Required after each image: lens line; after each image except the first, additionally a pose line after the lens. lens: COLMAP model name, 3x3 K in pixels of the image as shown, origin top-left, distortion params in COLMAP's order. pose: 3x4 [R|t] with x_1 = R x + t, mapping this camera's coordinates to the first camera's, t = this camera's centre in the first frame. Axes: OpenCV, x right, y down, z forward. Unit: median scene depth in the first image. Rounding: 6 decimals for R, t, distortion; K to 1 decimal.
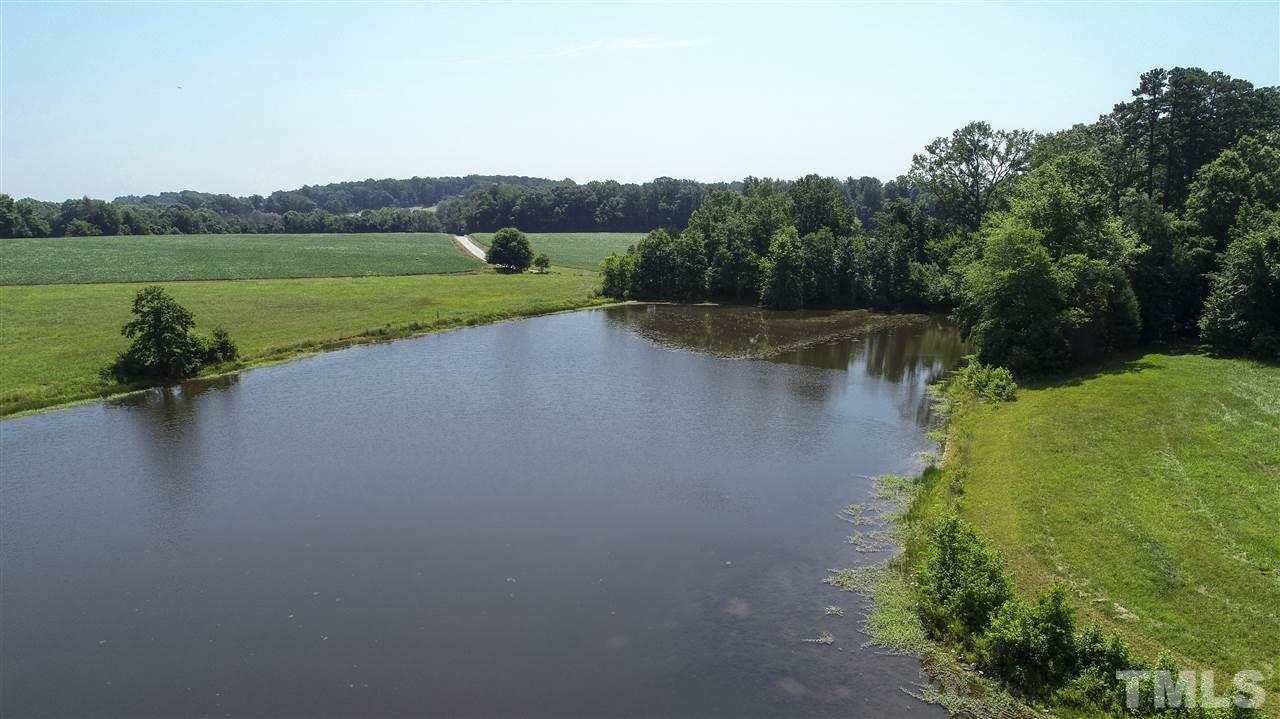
lens RADIAL K [[856.9, 0, 642.5], [0, 856.9, 353.8], [0, 0, 1]] dist [-0.000660, -0.004737]
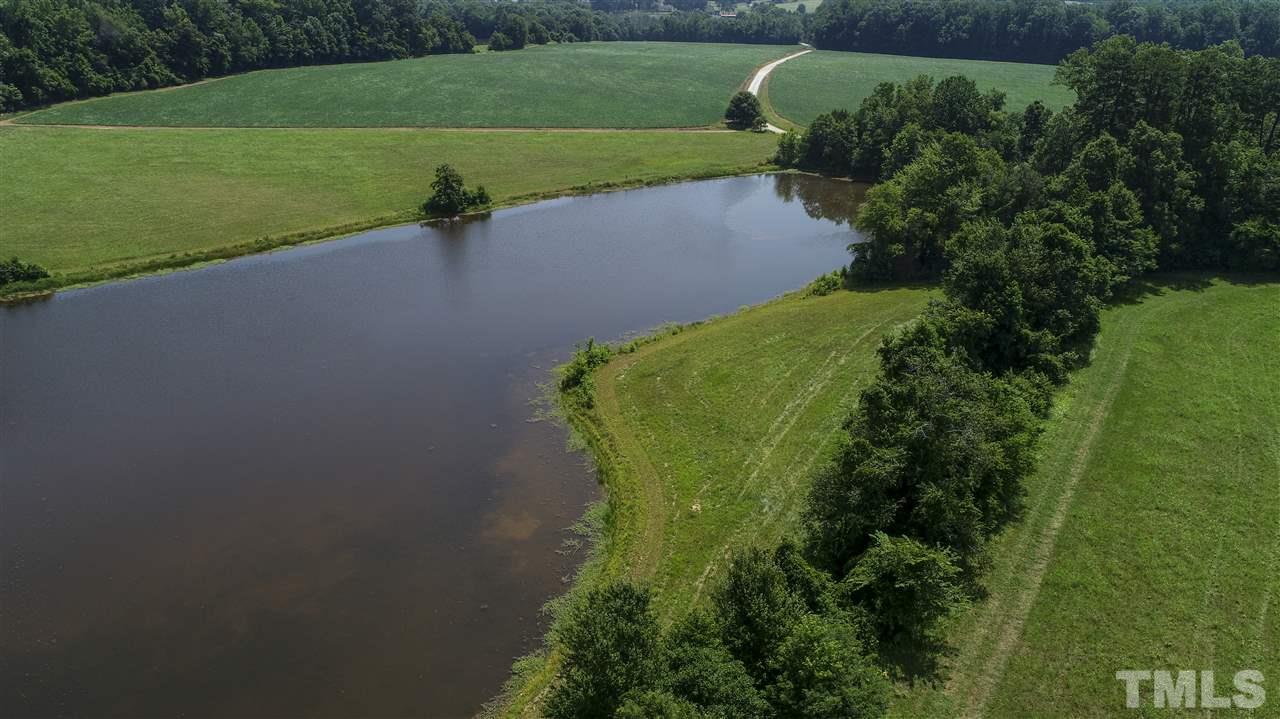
lens RADIAL K [[856.9, 0, 643.7], [0, 856.9, 364.1], [0, 0, 1]] dist [-0.000660, -0.004737]
pose [[0.894041, 0.193278, -0.404146, 0.535414], [-0.085758, 0.959298, 0.269060, -0.157773], [0.439700, -0.205892, 0.874227, -0.444454]]
